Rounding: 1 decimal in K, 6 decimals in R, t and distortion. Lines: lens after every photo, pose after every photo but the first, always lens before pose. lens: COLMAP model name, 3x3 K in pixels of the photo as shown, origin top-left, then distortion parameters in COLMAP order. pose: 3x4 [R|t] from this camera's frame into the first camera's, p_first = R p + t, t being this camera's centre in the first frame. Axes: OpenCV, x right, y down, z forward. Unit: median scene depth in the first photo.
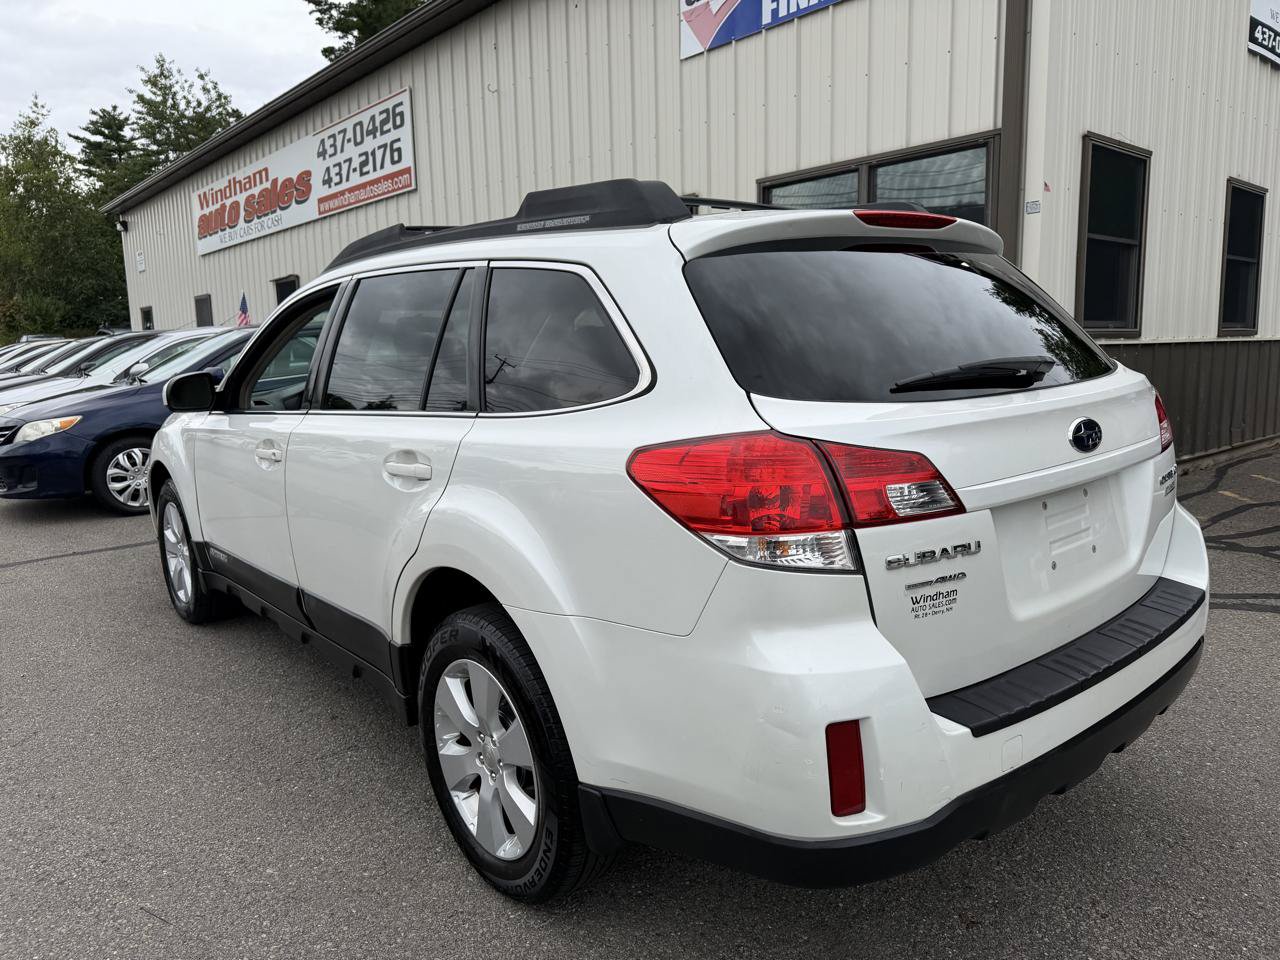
lens RADIAL K [[910.8, 0, 644.6], [0, 910.8, 488.6], [0, 0, 1]] dist [0.005107, -0.012472]
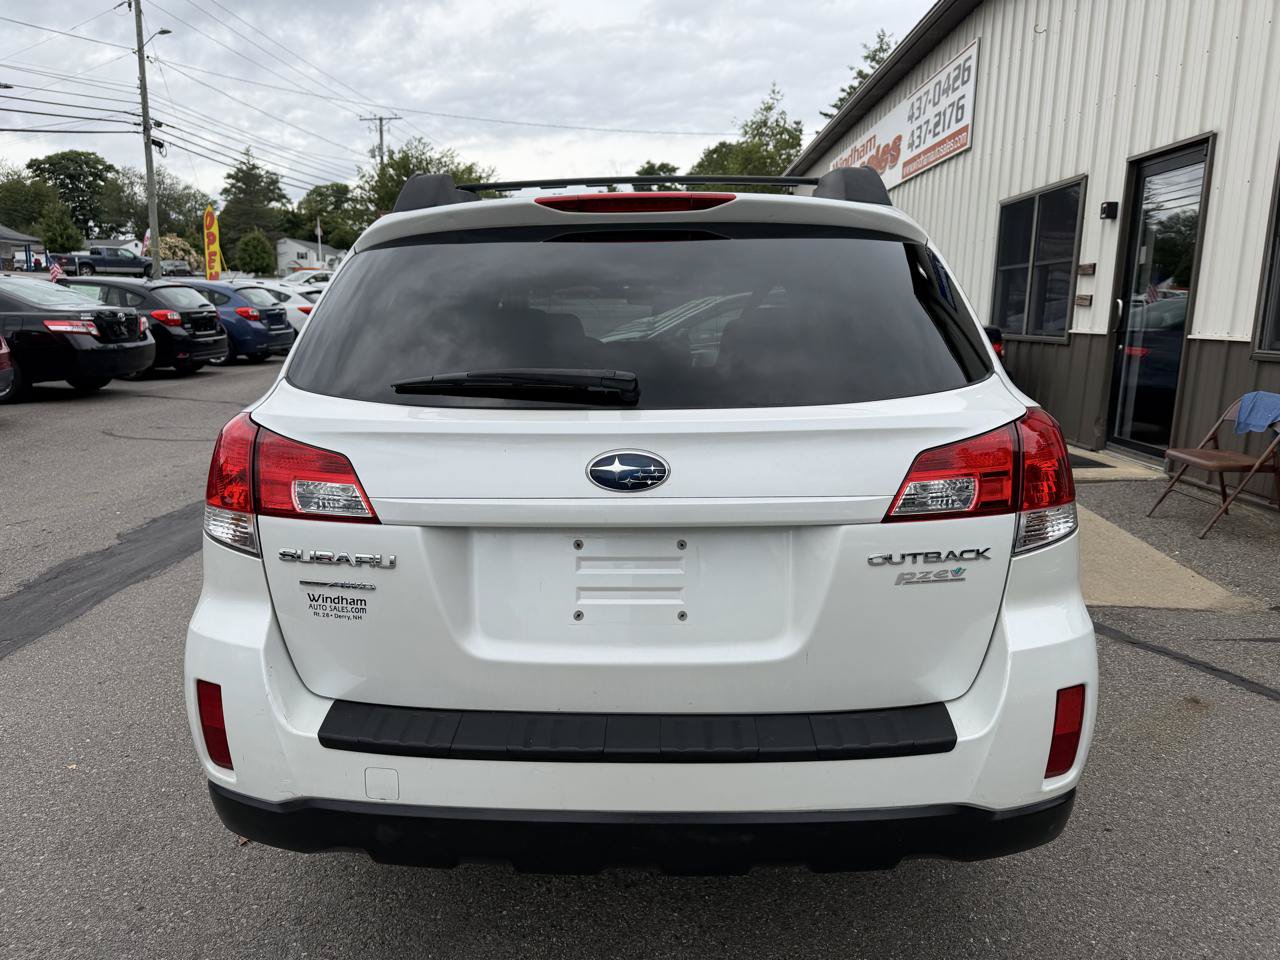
lens RADIAL K [[910.8, 0, 637.6], [0, 910.8, 479.8], [0, 0, 1]] dist [0.005107, -0.012472]
pose [[0.737006, 0.160030, -0.656668, 0.150488], [-0.137777, 0.986737, 0.085836, -0.017851], [0.661695, 0.027212, 0.749279, 0.059211]]
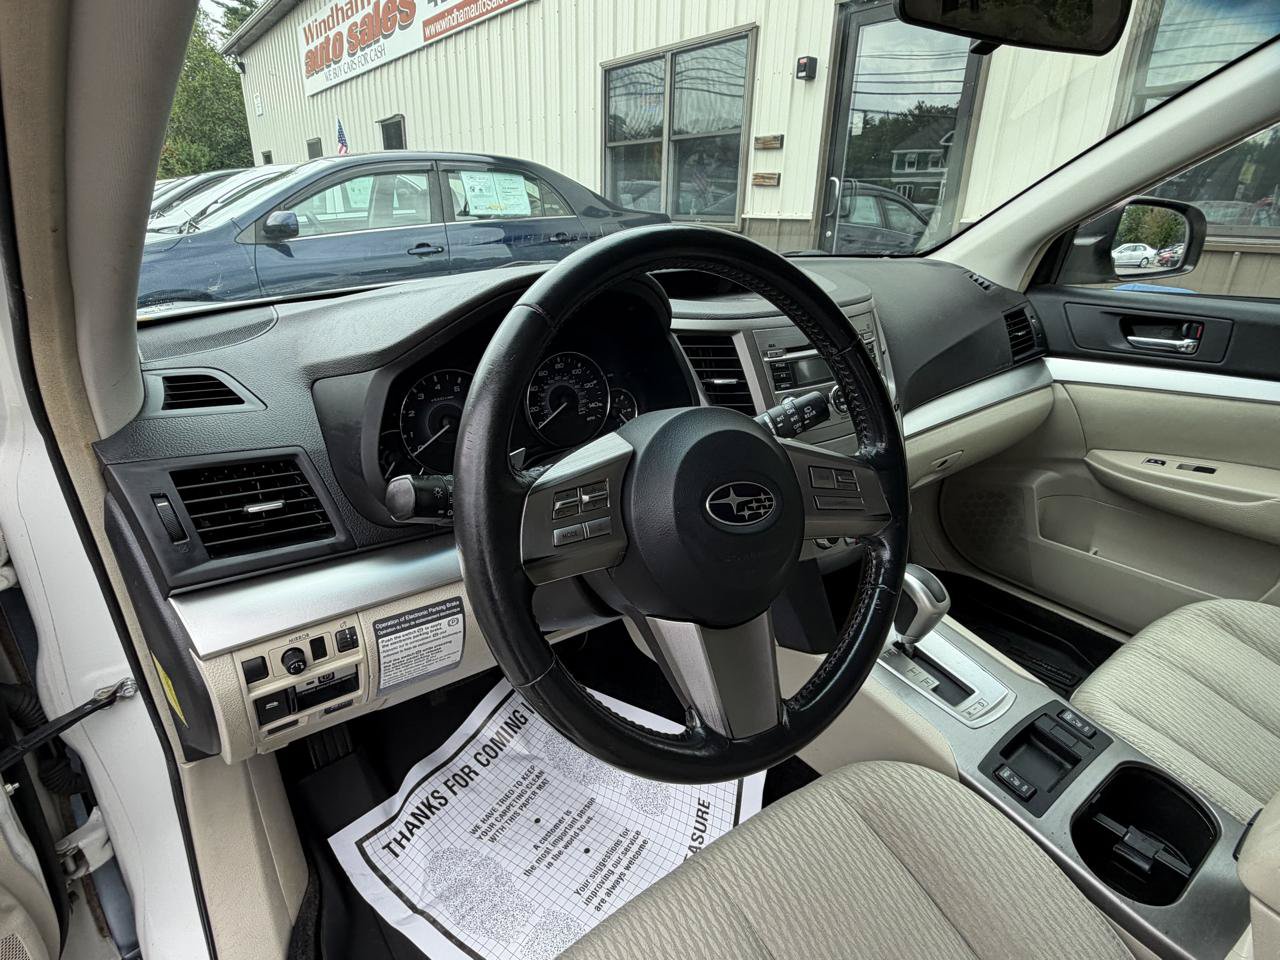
lens RADIAL K [[684.0, 0, 625.7], [0, 684.0, 481.2], [0, 0, 1]] dist [-0.000350, 0.000234]
pose [[0.996679, 0.063570, -0.050885, -0.097169], [-0.050784, 0.973768, 0.221803, -0.034630], [0.063650, -0.218482, 0.973763, 0.259390]]
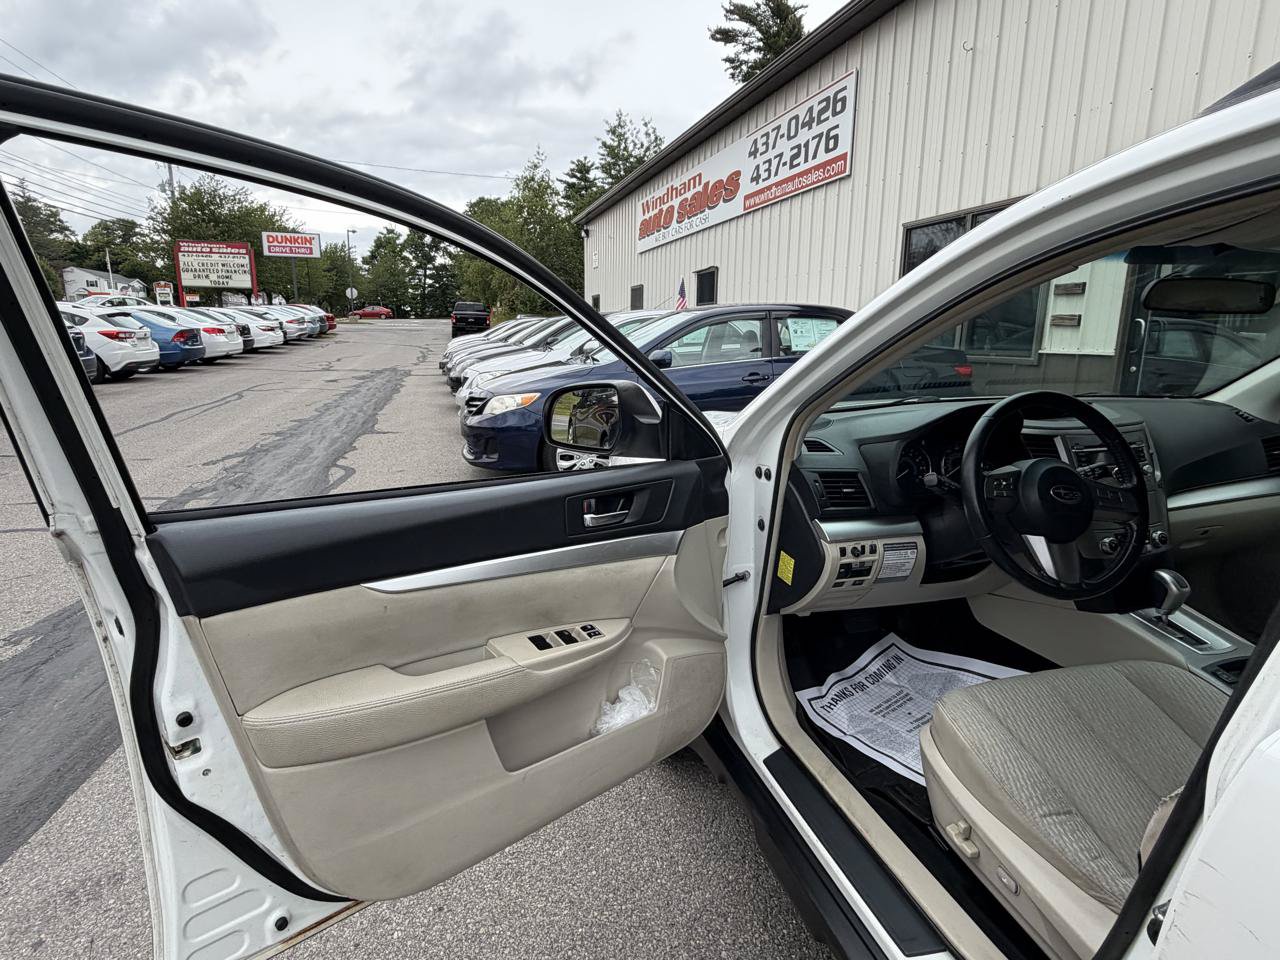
lens RADIAL K [[684.0, 0, 637.0], [0, 684.0, 473.2], [0, 0, 1]] dist [-0.000350, 0.000234]
pose [[0.909192, 0.115937, -0.399911, -0.109276], [-0.095783, 0.992931, 0.070097, -0.029556], [0.405211, -0.025427, 0.913869, 0.183885]]
